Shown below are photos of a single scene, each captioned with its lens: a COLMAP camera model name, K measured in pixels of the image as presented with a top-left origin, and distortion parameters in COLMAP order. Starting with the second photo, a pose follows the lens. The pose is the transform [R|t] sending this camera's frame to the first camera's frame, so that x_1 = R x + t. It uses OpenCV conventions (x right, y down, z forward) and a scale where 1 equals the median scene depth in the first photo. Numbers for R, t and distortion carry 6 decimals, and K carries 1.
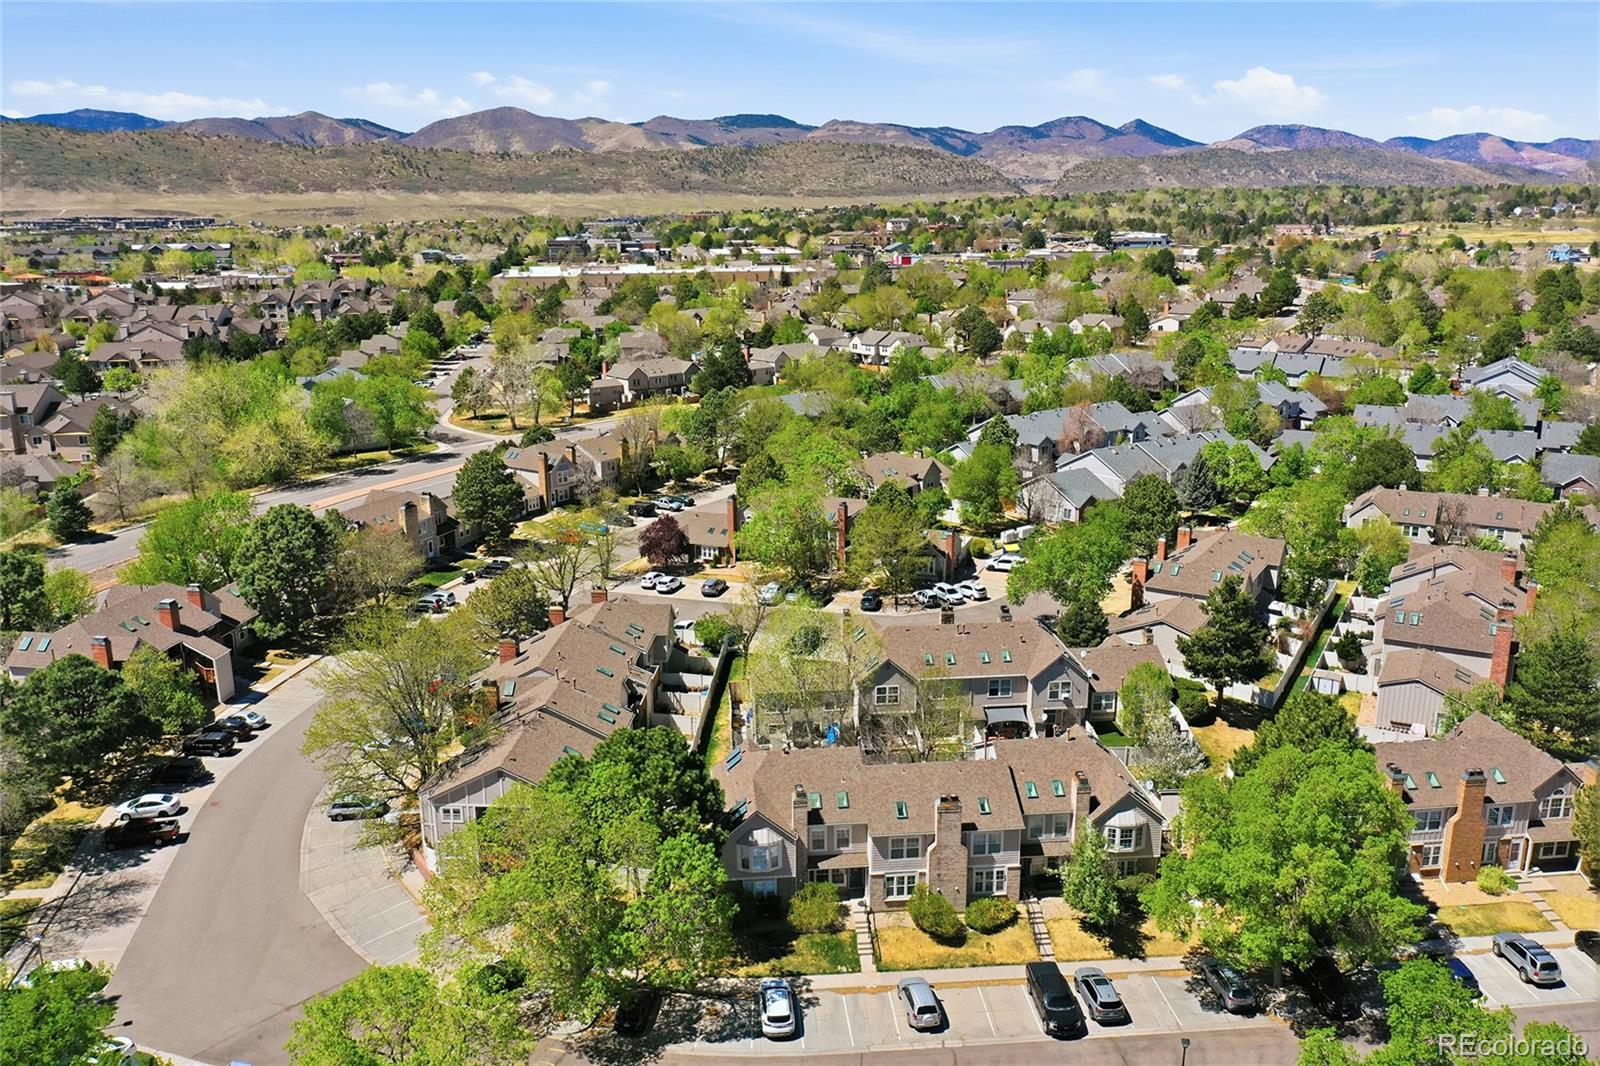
lens RADIAL K [[1240.7, 0, 800.3], [0, 1240.7, 528.6], [0, 0, 1]] dist [-0.031685, -0.001159]
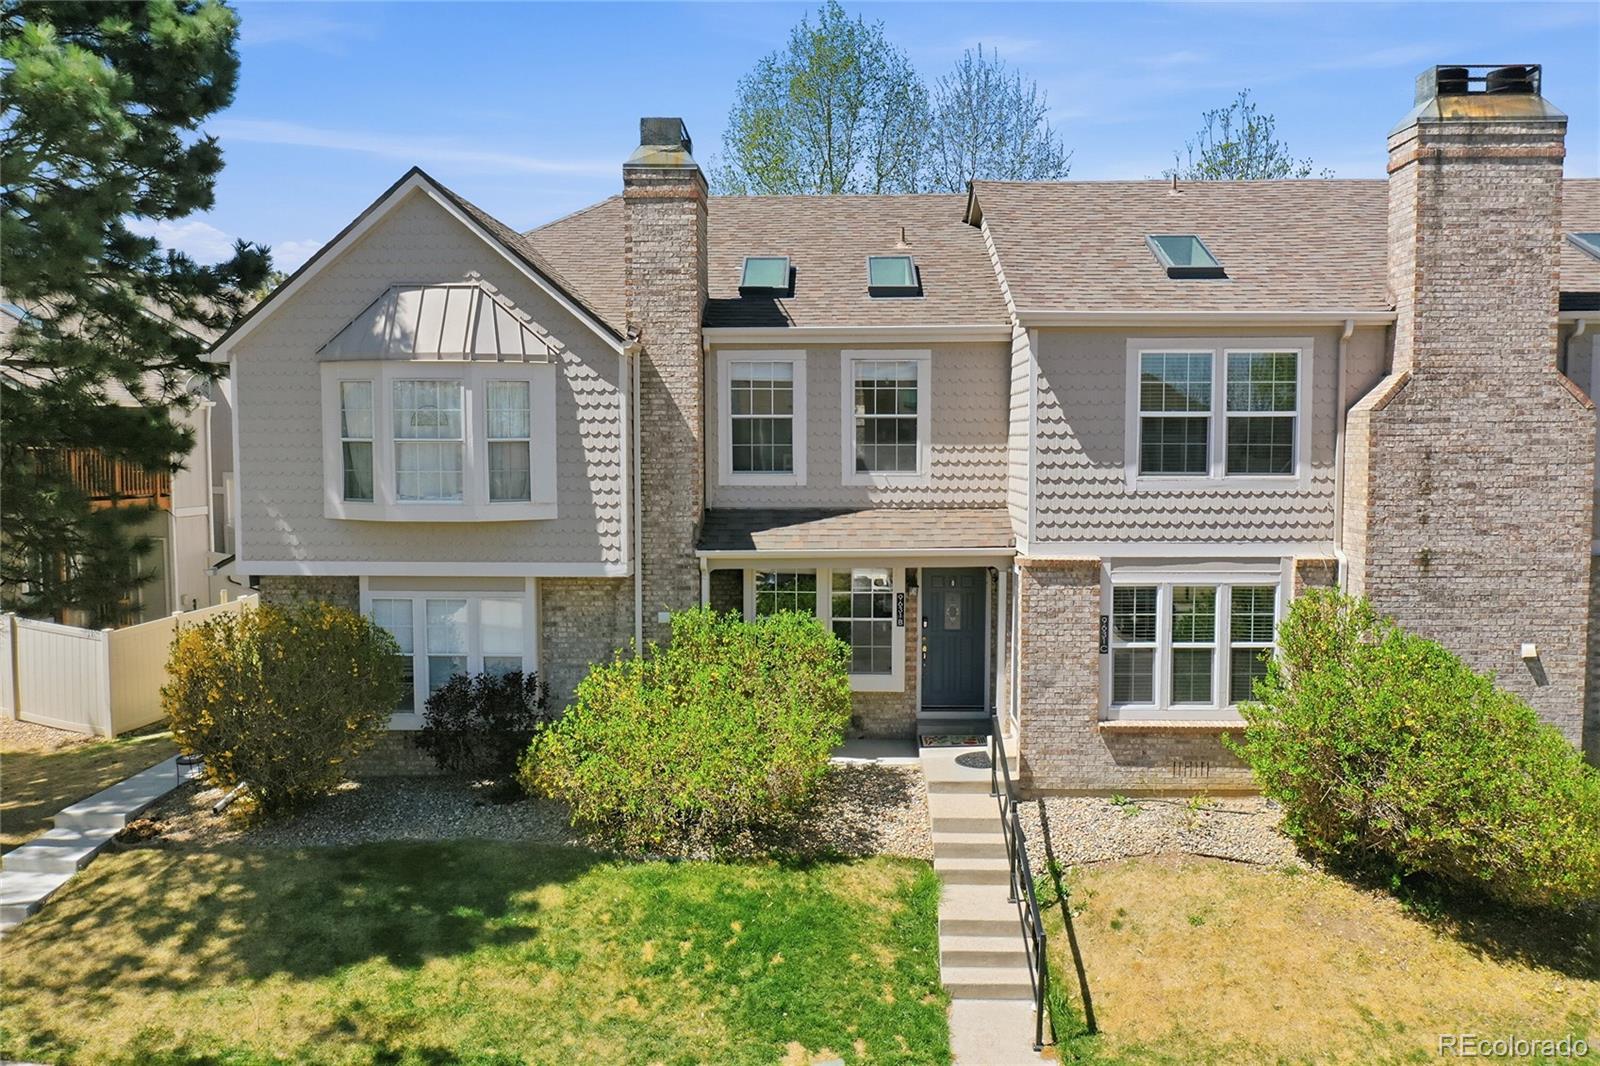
lens RADIAL K [[1240.7, 0, 797.6], [0, 1240.7, 531.3], [0, 0, 1]] dist [-0.031685, -0.001159]
pose [[0.991225, 0.012873, -0.131554, 0.047622], [-0.036800, 0.982775, -0.181107, 0.309440], [0.126957, 0.184359, 0.974625, 0.818345]]
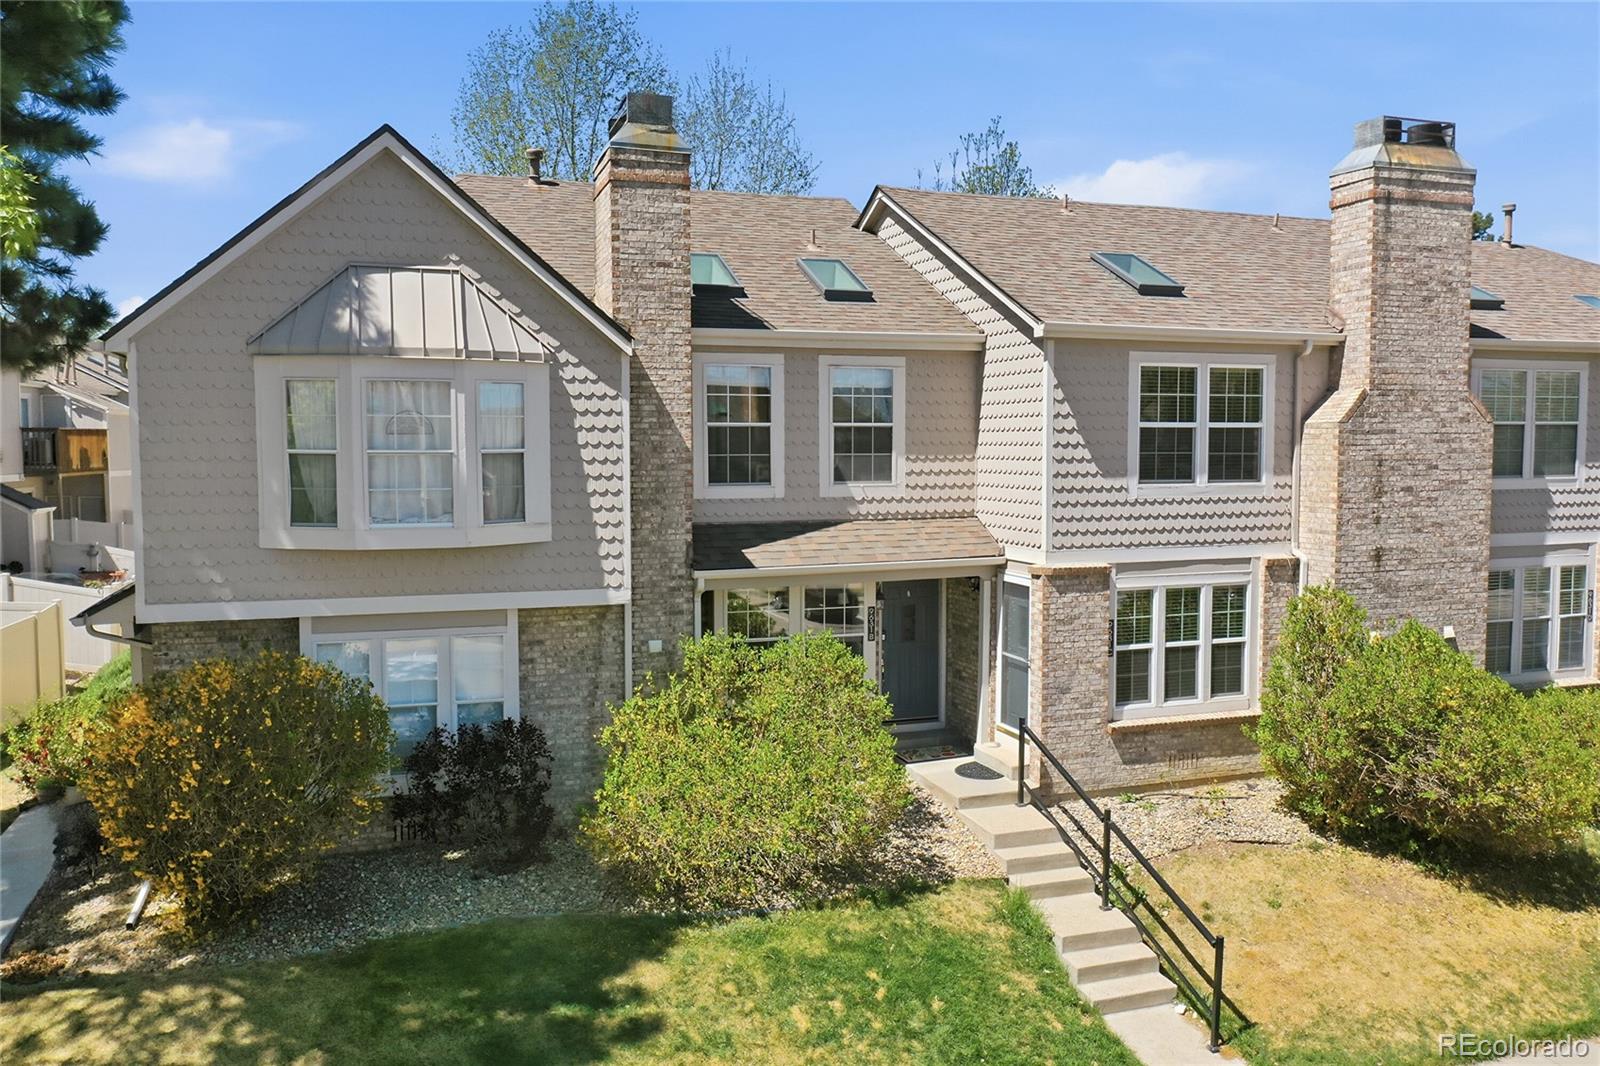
lens RADIAL K [[1240.7, 0, 794.1], [0, 1240.7, 530.4], [0, 0, 1]] dist [-0.031685, -0.001159]
pose [[0.974533, -0.013462, 0.223838, -0.019972], [0.054832, 0.982201, -0.179653, 0.304744], [-0.217435, 0.187351, 0.957926, 0.831940]]
